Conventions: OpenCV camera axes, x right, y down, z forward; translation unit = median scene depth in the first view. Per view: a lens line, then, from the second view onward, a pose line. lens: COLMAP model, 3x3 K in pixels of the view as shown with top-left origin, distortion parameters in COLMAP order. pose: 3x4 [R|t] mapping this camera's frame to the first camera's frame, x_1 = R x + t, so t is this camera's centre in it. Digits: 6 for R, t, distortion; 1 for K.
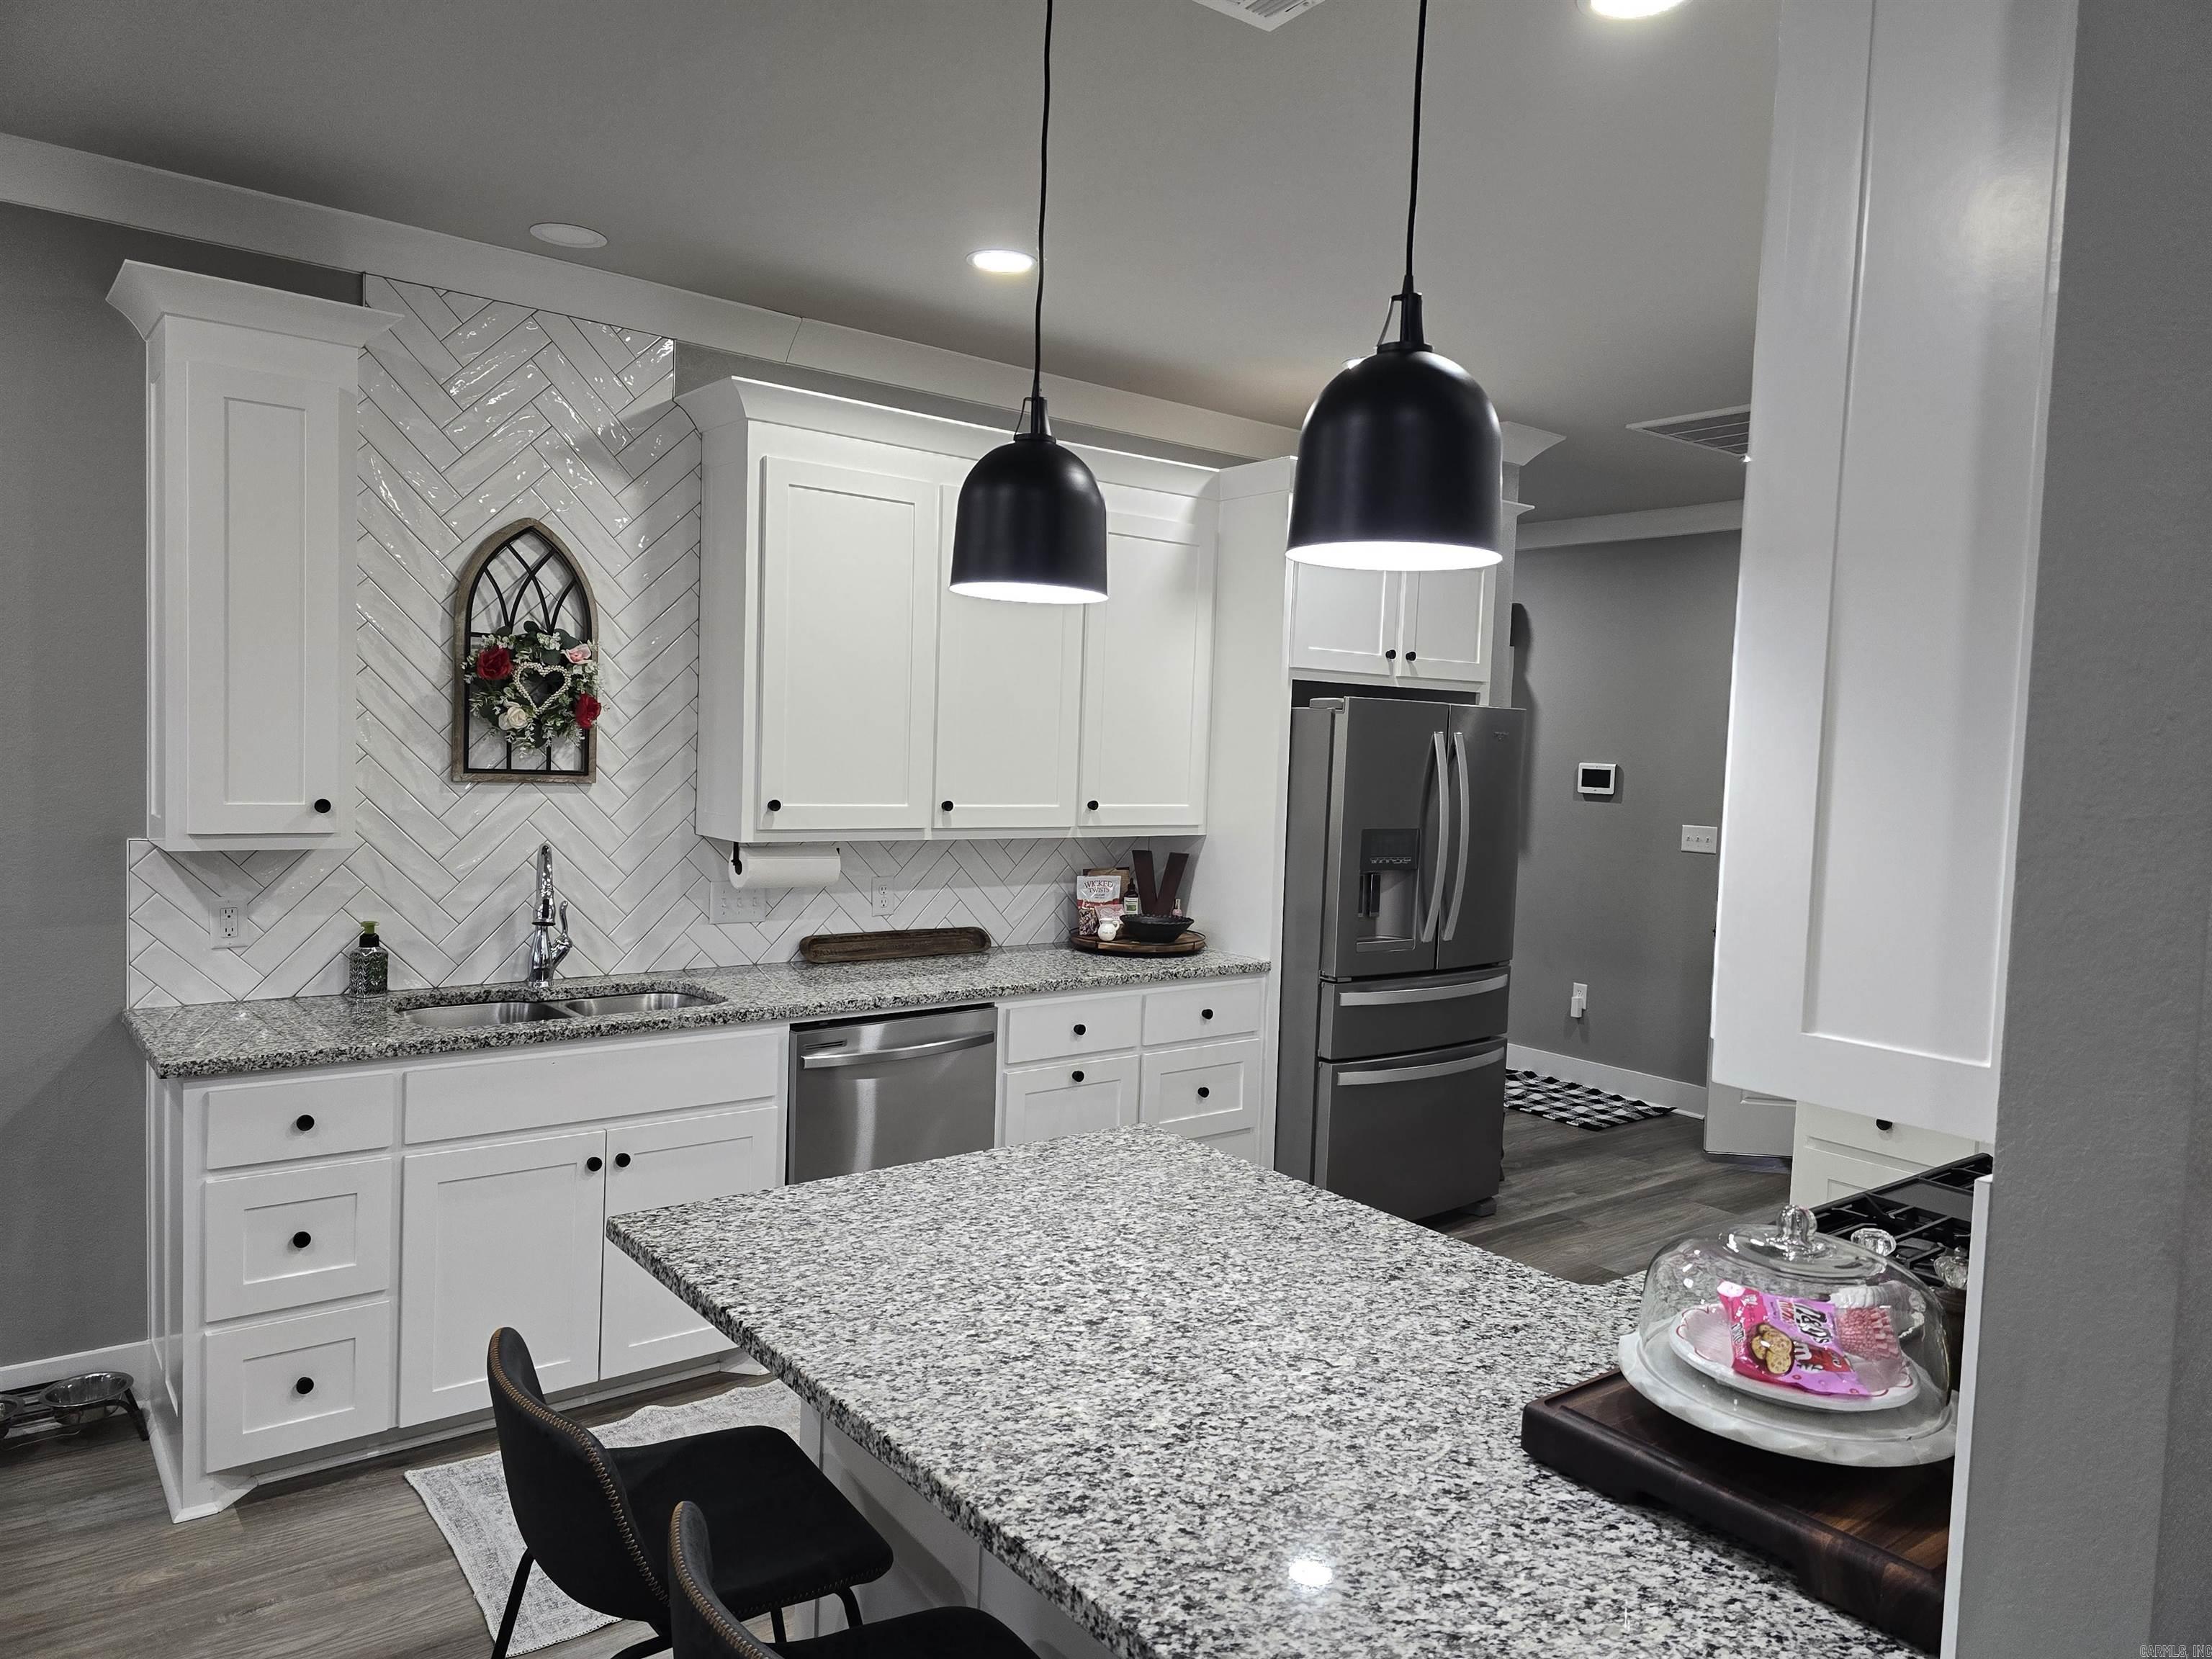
lens RADIAL K [[1471.8, 0, 1118.0], [0, 1471.8, 821.6], [0, 0, 1]] dist [0.094941, -0.102373]
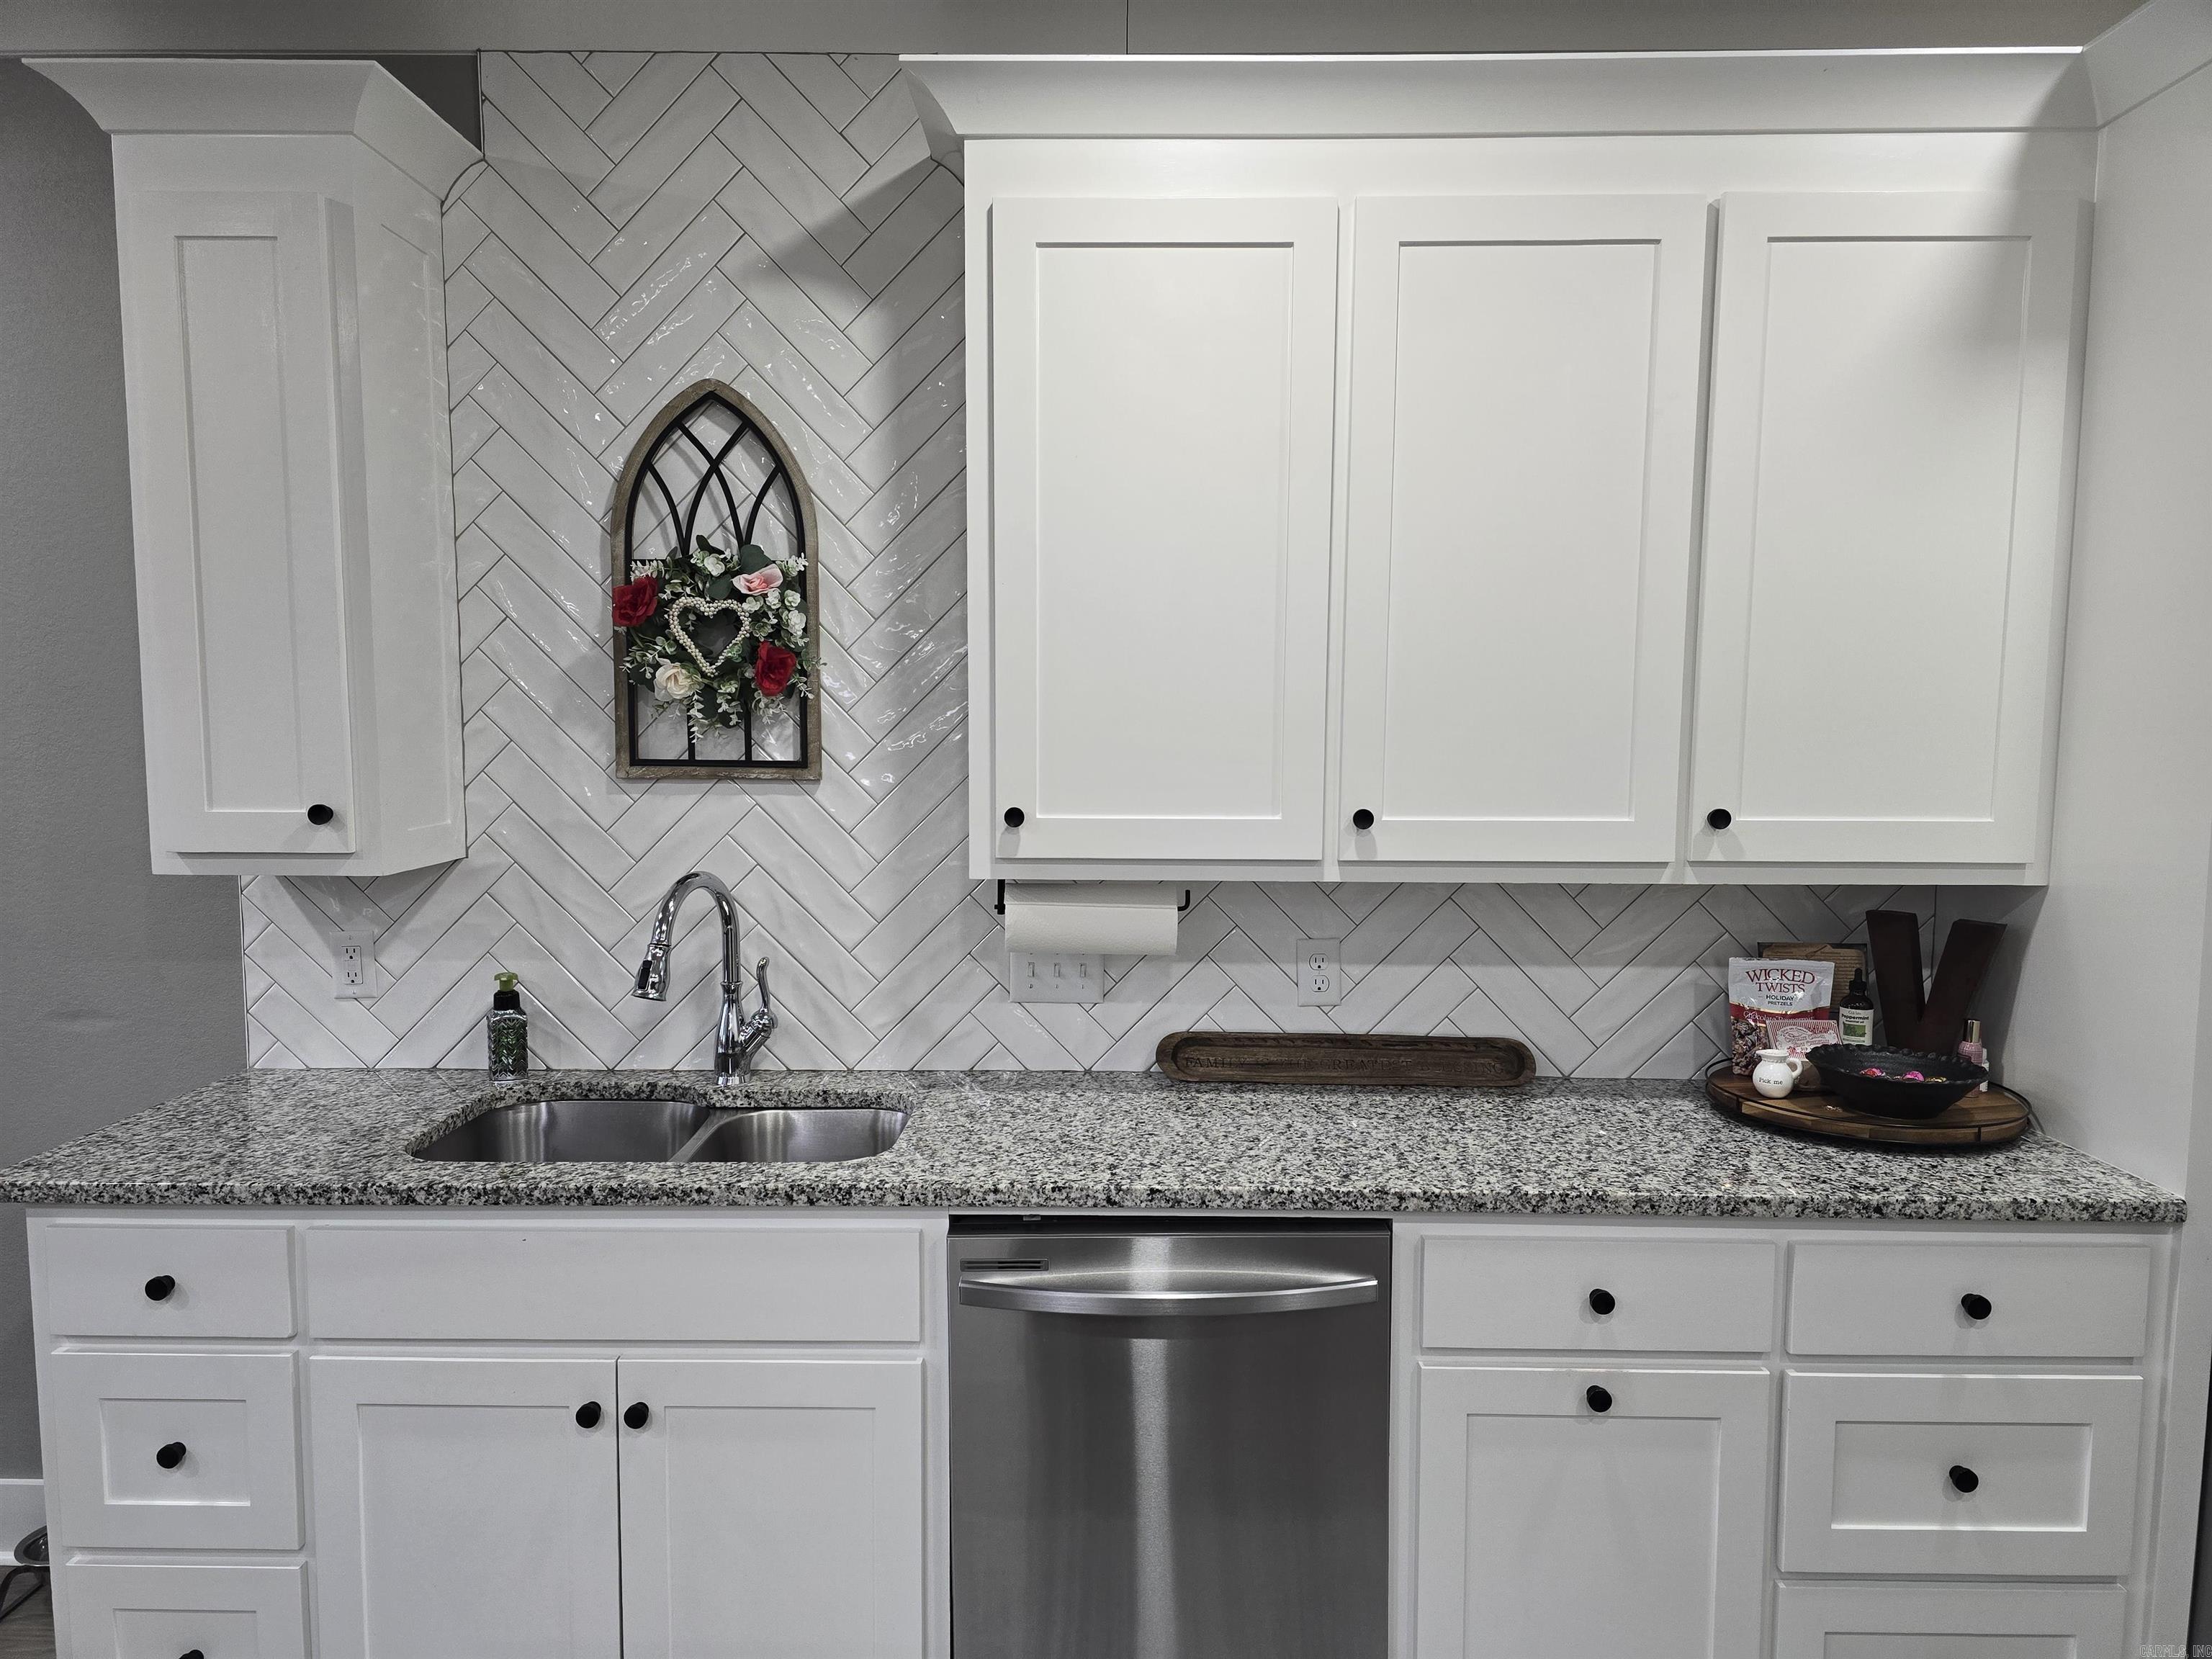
lens RADIAL K [[1482.1, 0, 1087.8], [0, 1482.1, 851.4], [0, 0, 1]] dist [0.070635, -0.061157]
pose [[0.776245, 0.025834, -0.629902, 0.160687], [-0.011124, 0.999566, 0.027286, -0.014079], [0.630333, -0.014174, 0.776195, 0.591907]]
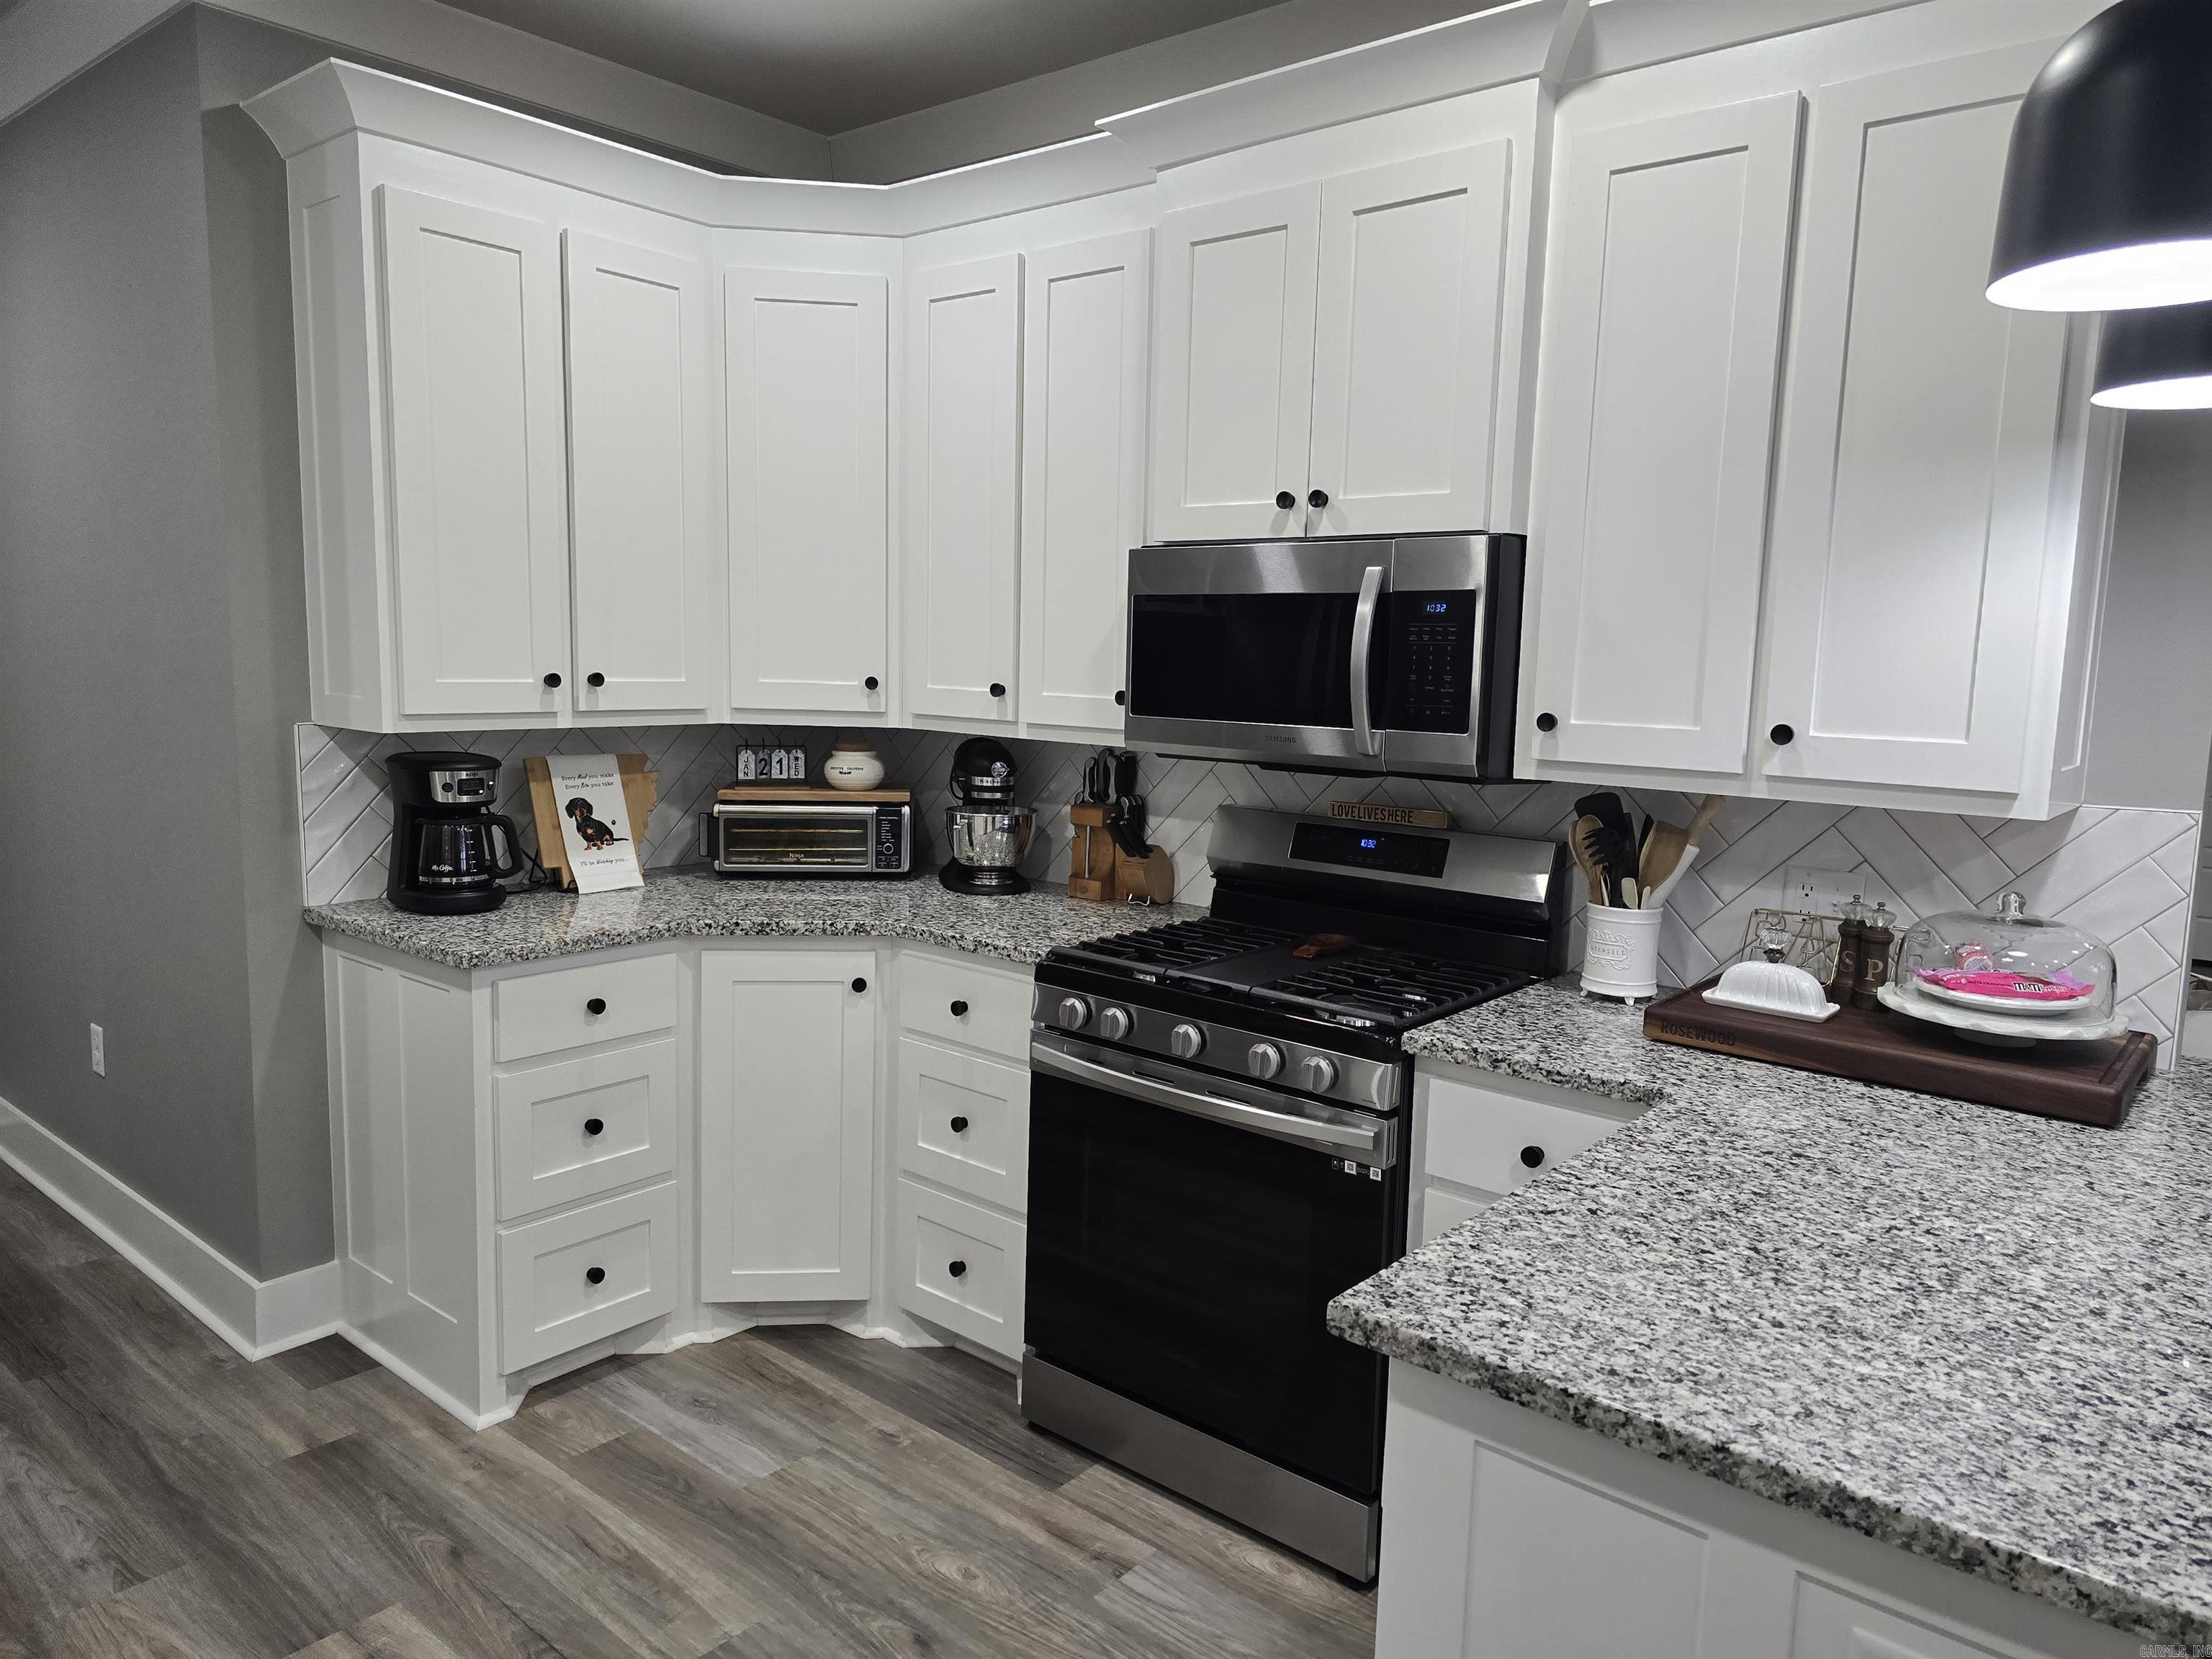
lens RADIAL K [[1488.9, 0, 1084.8], [0, 1488.9, 861.7], [0, 0, 1]] dist [0.055584, -0.051109]
pose [[-0.193373, -0.190197, 0.962513, -0.301044], [0.023356, 0.979860, 0.198317, -0.032774], [-0.980847, 0.060829, -0.185036, 0.819241]]
